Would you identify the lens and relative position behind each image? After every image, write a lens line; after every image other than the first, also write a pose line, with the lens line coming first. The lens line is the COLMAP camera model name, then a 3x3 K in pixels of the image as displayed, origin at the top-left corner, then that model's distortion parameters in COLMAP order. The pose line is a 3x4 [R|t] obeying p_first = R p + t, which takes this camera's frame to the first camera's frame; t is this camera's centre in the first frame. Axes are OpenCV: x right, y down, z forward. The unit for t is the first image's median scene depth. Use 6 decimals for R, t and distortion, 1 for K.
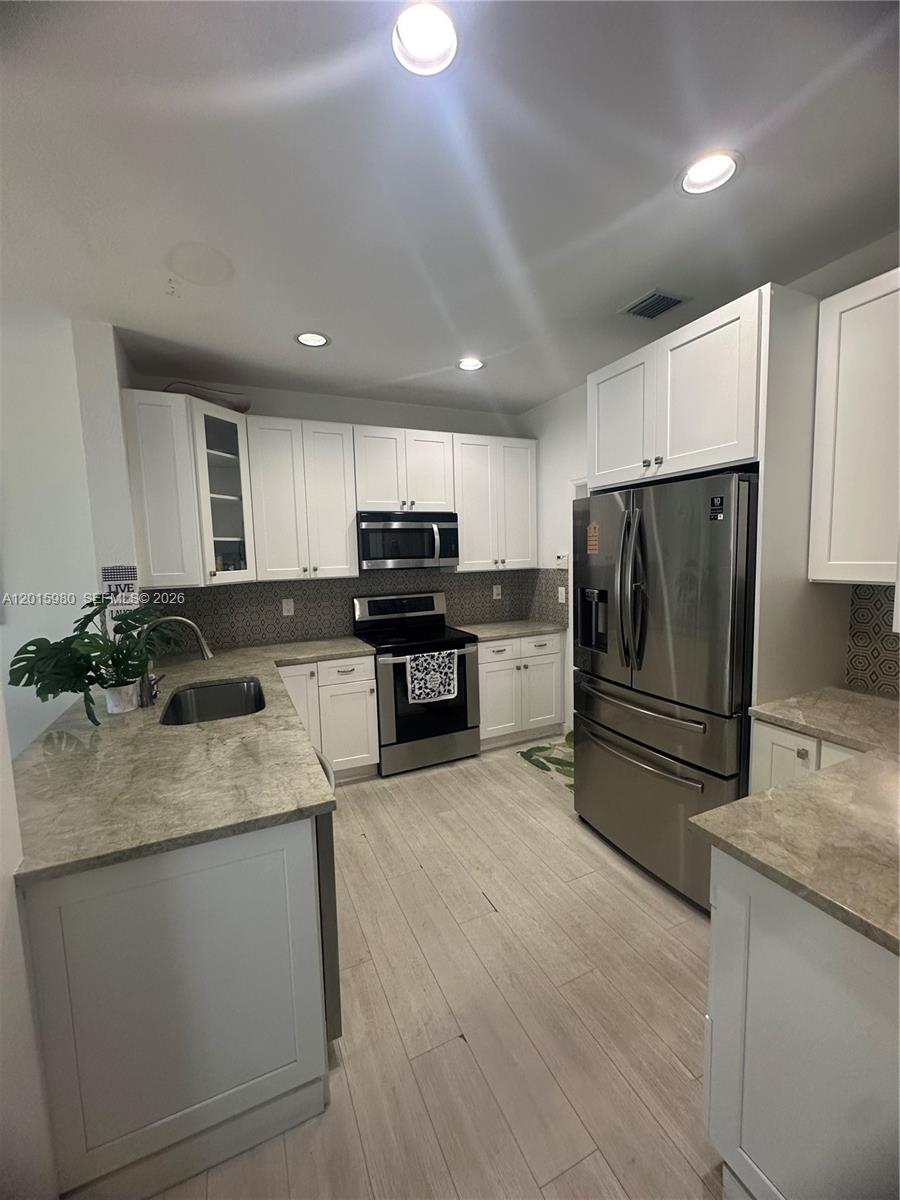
lens RADIAL K [[481.2, 0, 449.3], [0, 481.2, 598.1], [0, 0, 1]] dist [-0.005040, 0.000862]
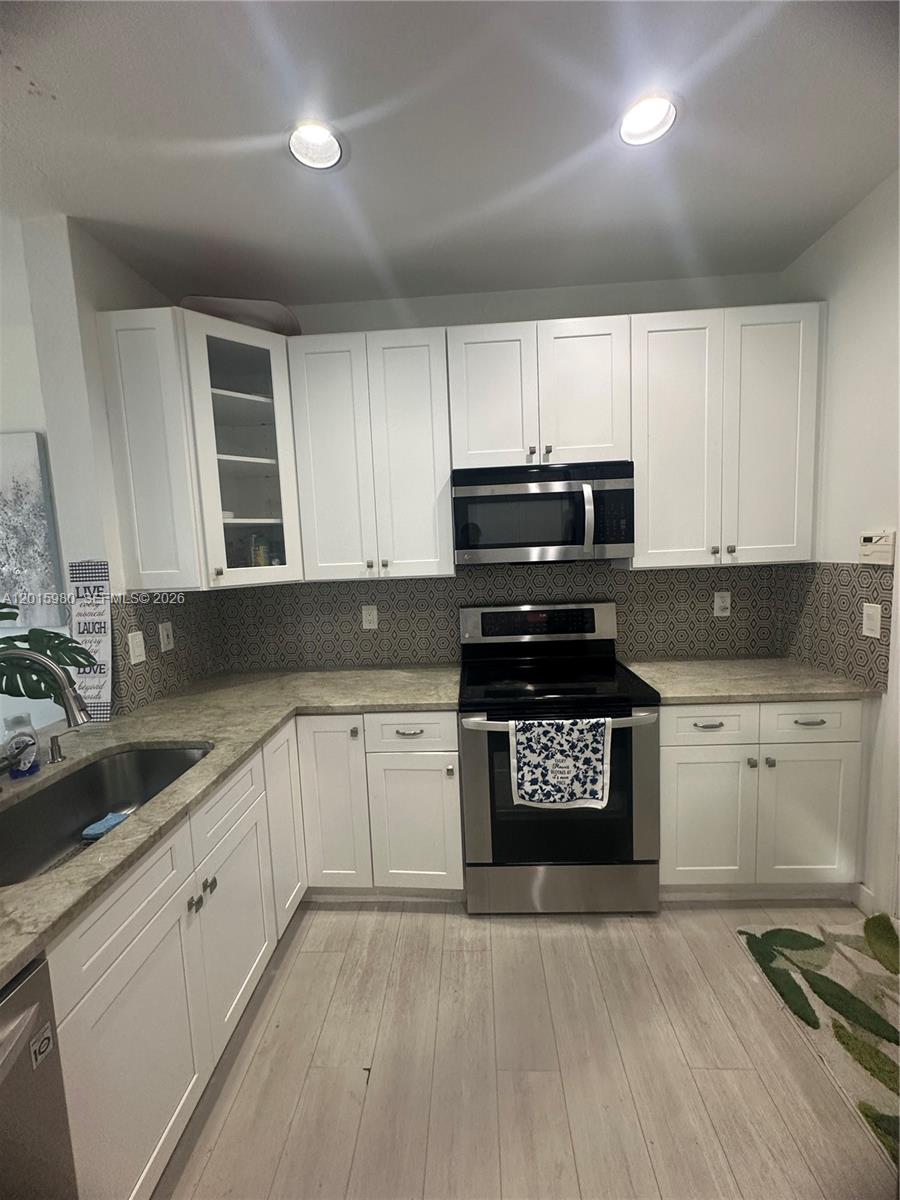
lens RADIAL K [[481.2, 0, 449.4], [0, 481.2, 598.4], [0, 0, 1]] dist [-0.005040, 0.000862]
pose [[0.886311, 0.038280, -0.461505, 0.099617], [-0.026766, 0.999146, 0.031471, -0.037021], [0.462316, -0.015540, 0.886579, 0.467818]]
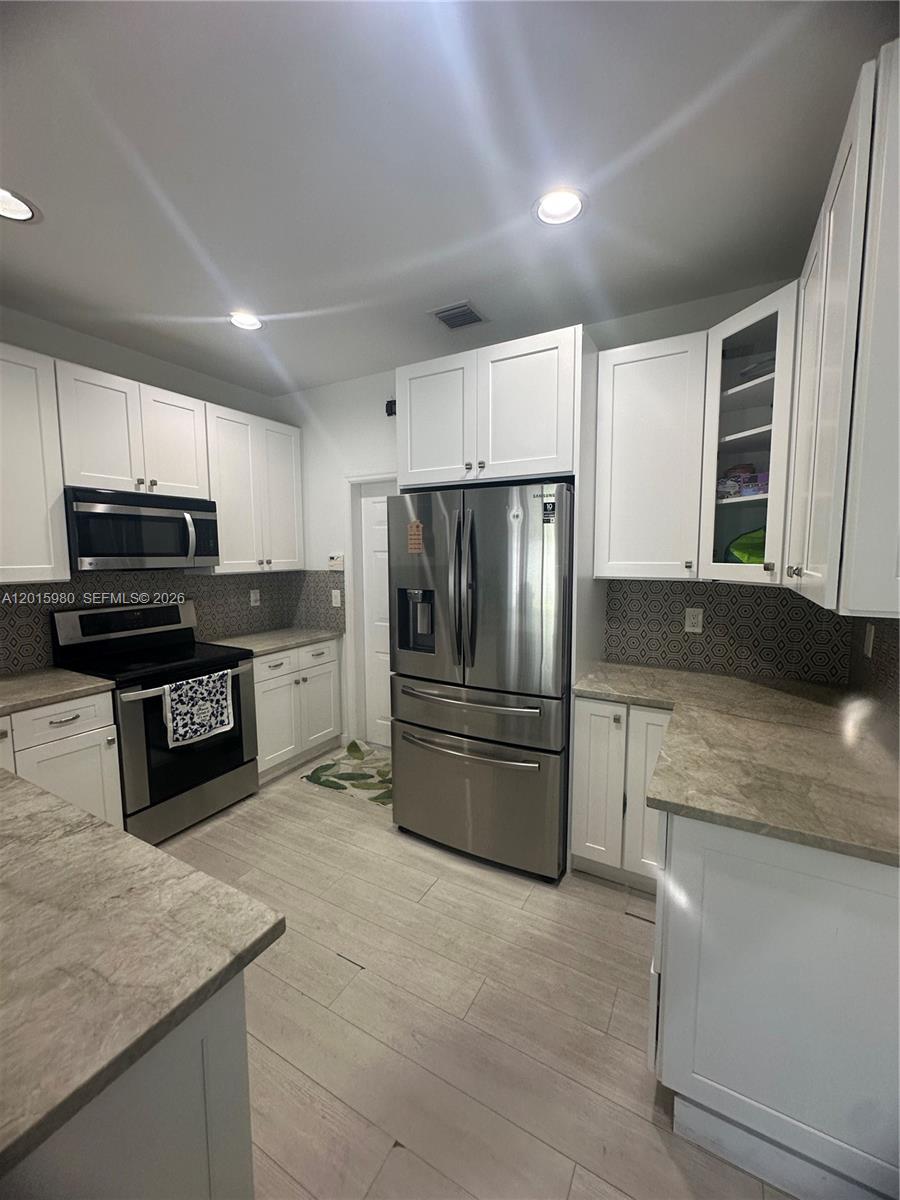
lens RADIAL K [[481.2, 0, 450.8], [0, 481.2, 598.3], [0, 0, 1]] dist [-0.005040, 0.000862]
pose [[0.809667, -0.032140, 0.586009, -0.158712], [0.038522, 0.999257, 0.001581, 0.000363], [-0.585625, 0.021294, 0.810303, 0.128329]]
